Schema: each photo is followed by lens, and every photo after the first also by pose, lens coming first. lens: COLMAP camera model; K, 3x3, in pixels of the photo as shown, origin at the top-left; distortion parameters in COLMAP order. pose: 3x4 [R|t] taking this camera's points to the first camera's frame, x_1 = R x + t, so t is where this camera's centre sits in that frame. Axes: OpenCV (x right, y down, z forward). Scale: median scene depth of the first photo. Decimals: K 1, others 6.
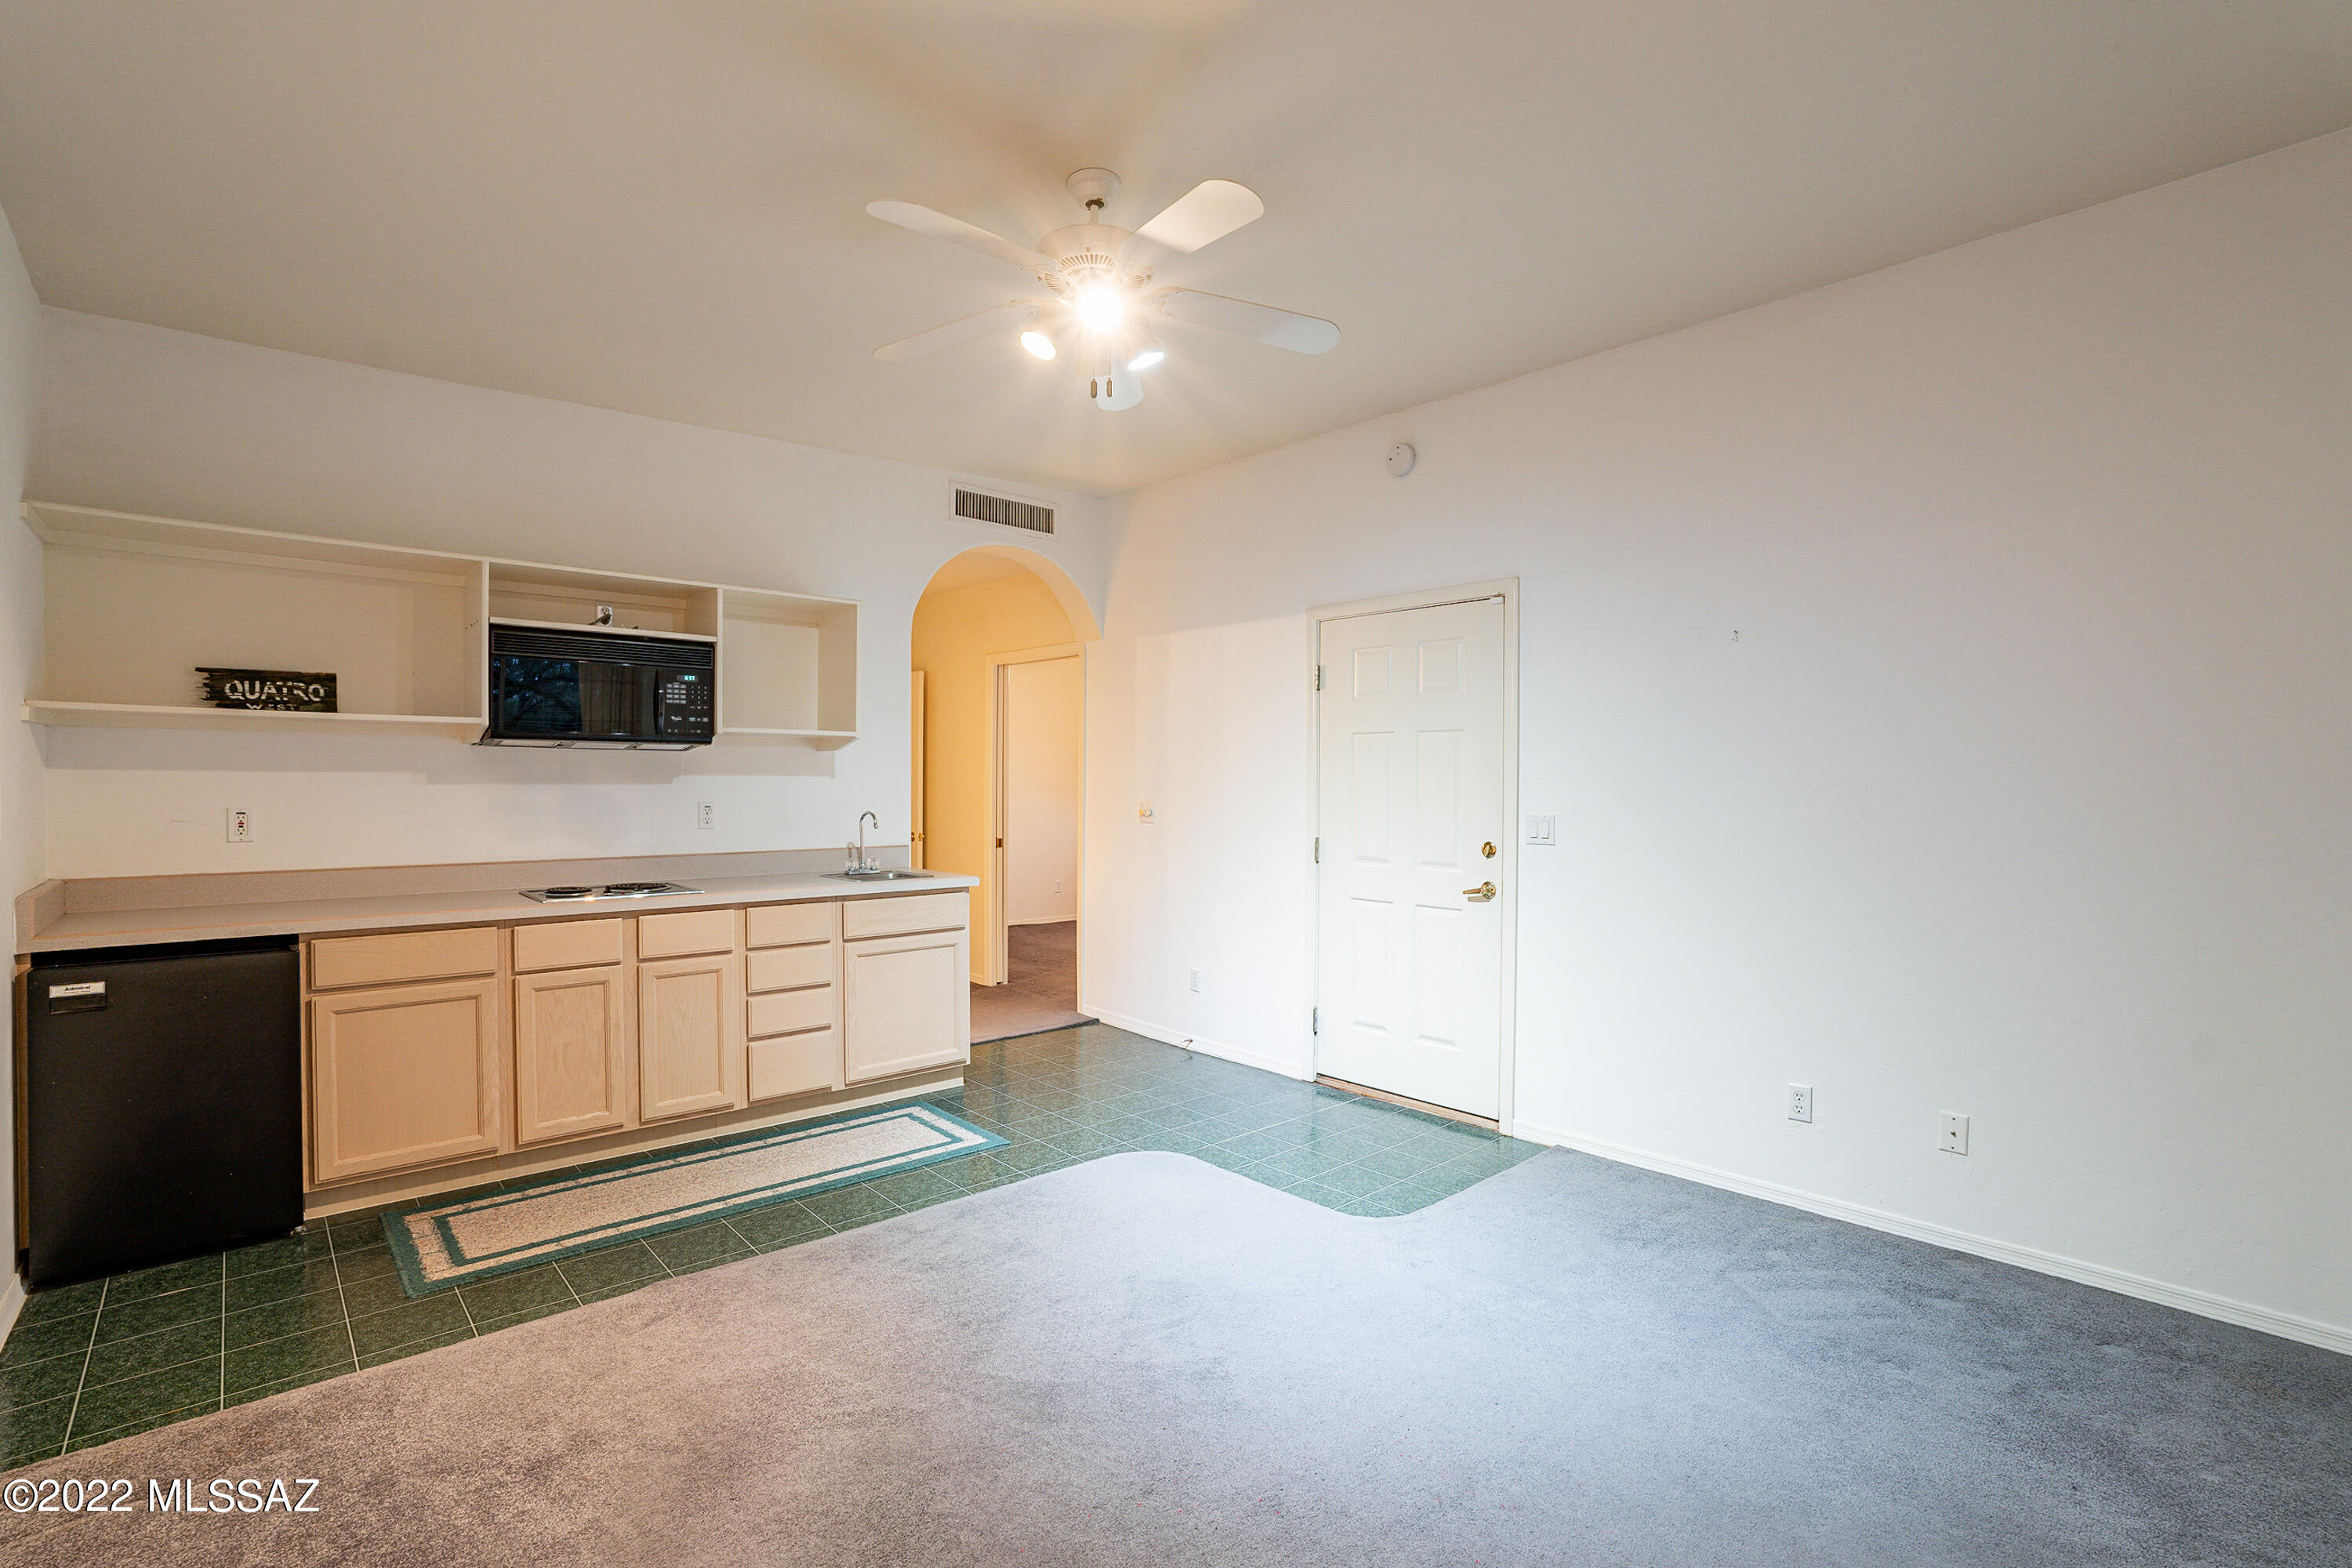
lens RADIAL K [[1053.2, 0, 1183.3], [0, 1053.2, 805.7], [0, 0, 1]] dist [-0.021529, 0.000140]
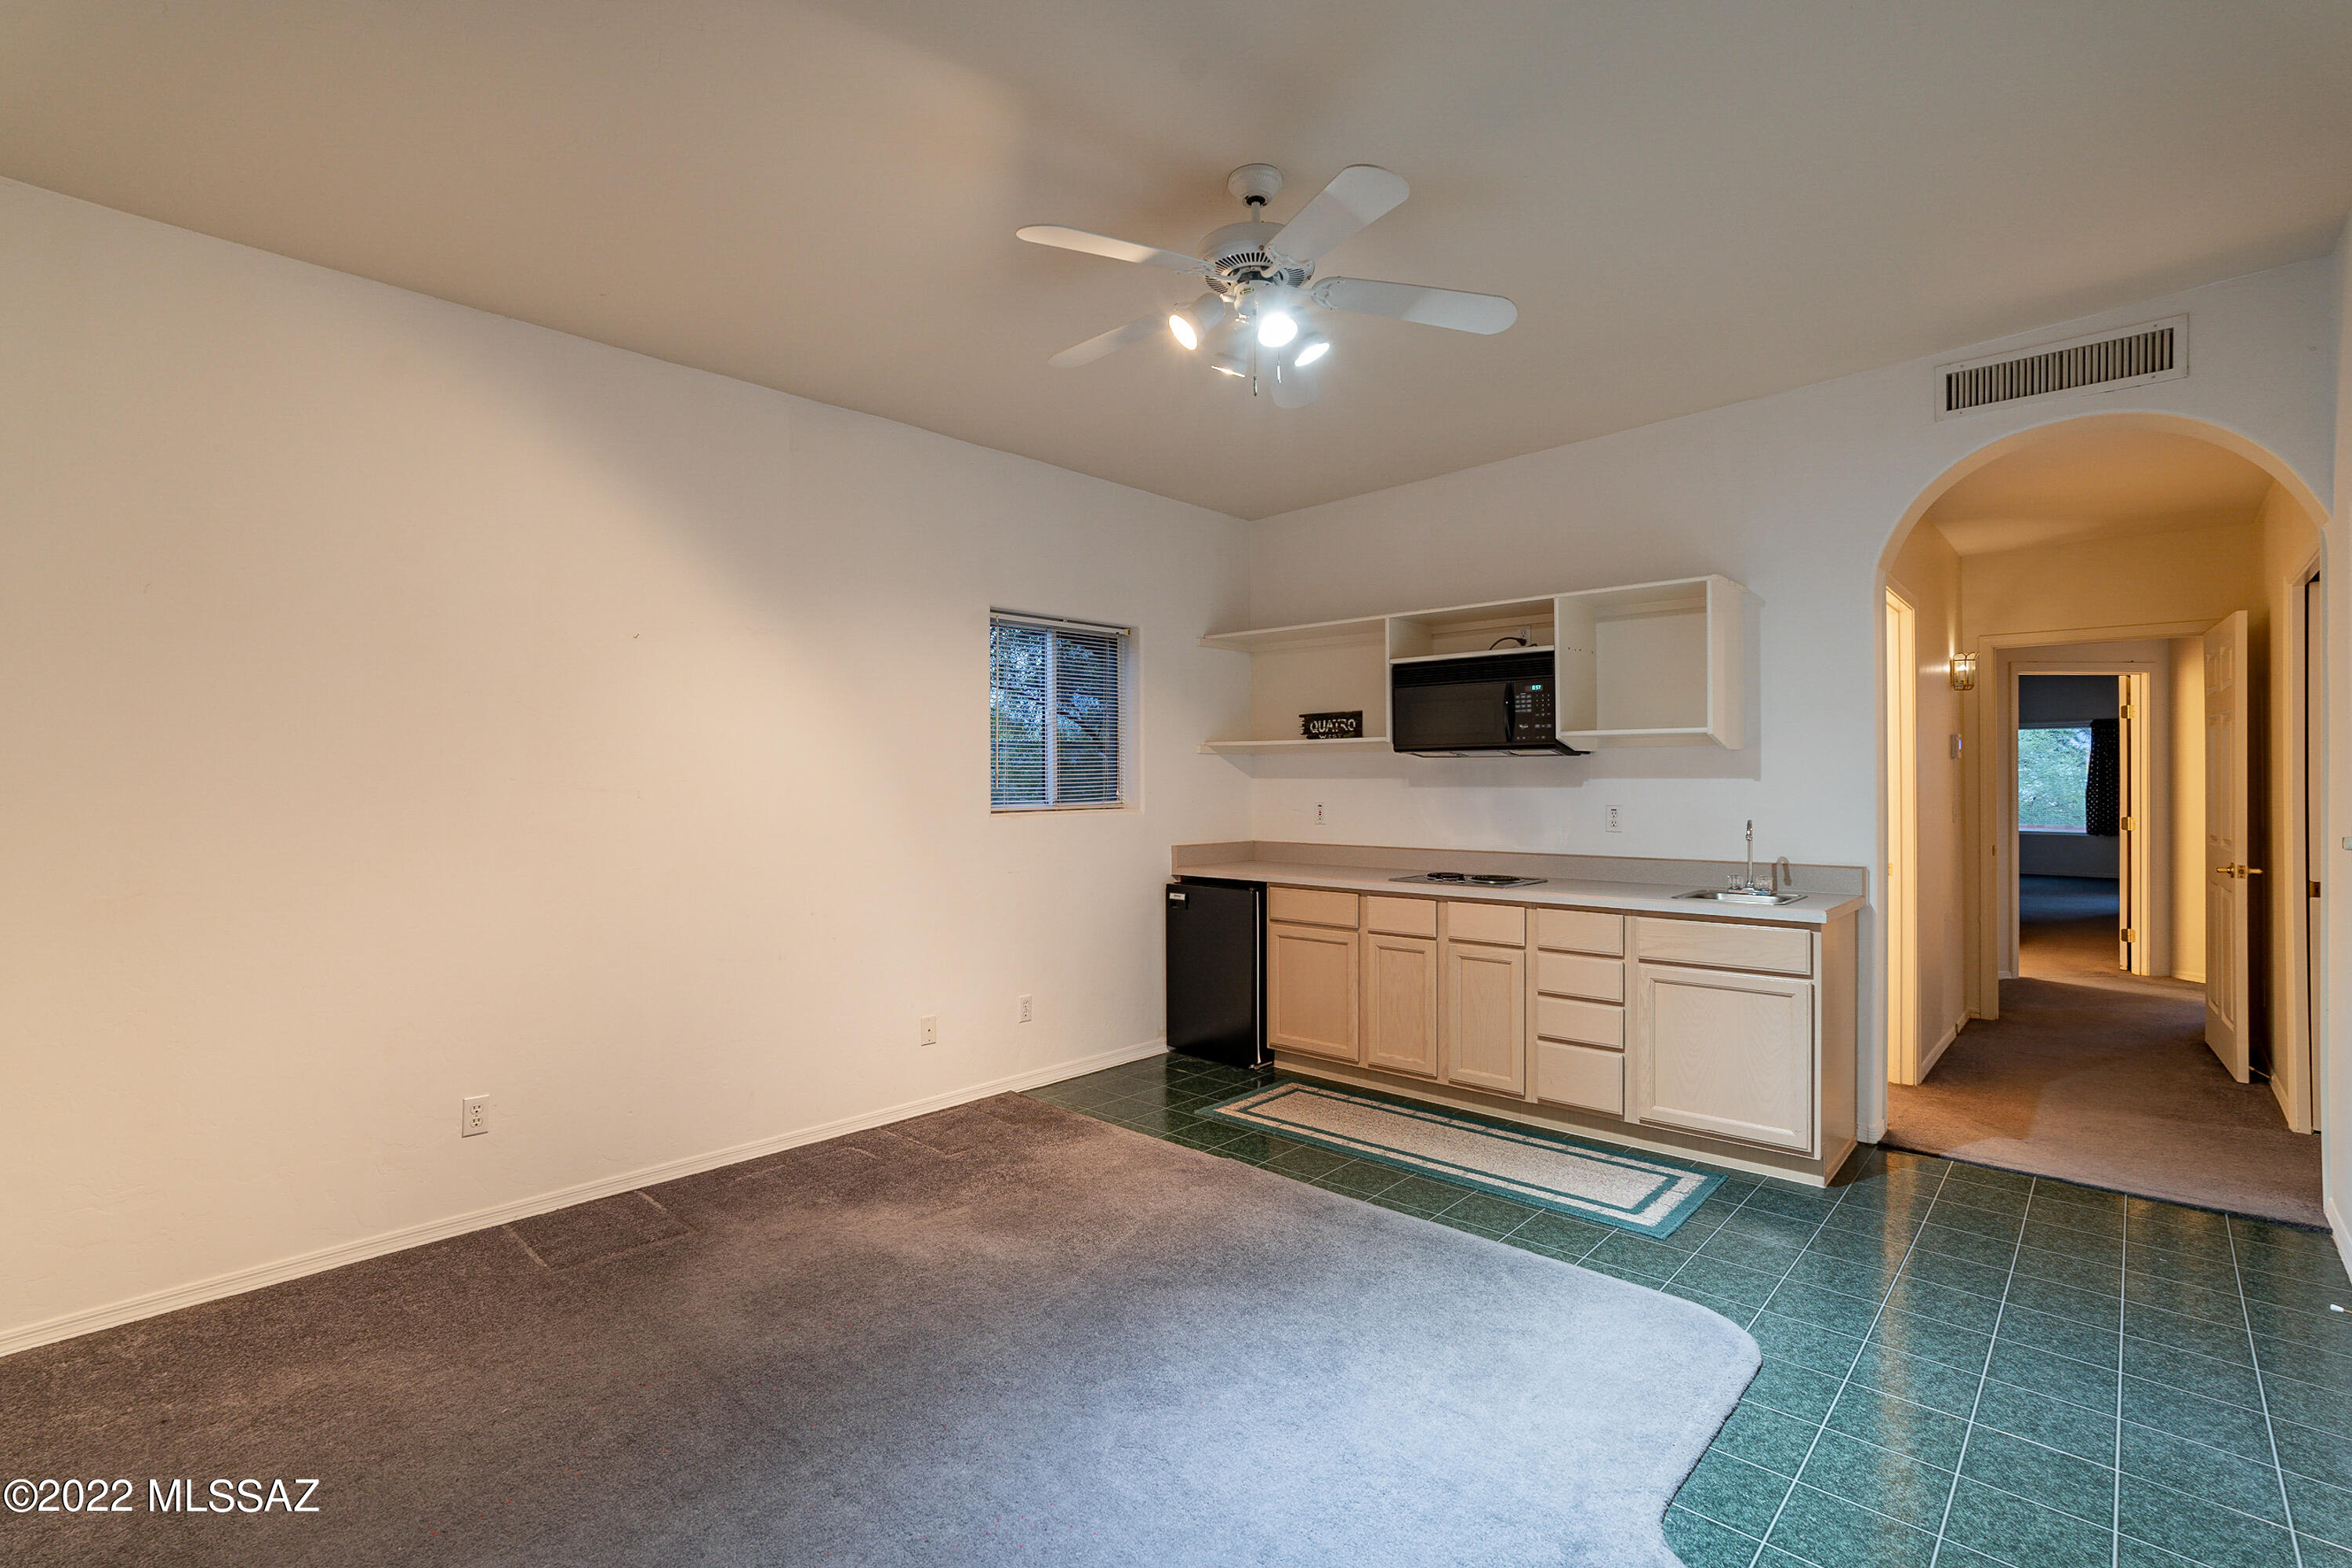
lens RADIAL K [[1065.1, 0, 1151.2], [0, 1065.1, 791.1], [0, 0, 1]] dist [-0.027570, 0.014765]
pose [[0.097627, 0.002627, -0.995220, 0.602251], [-0.022121, 0.999755, 0.000469, -0.009127], [0.994977, 0.021970, 0.097661, 0.542299]]
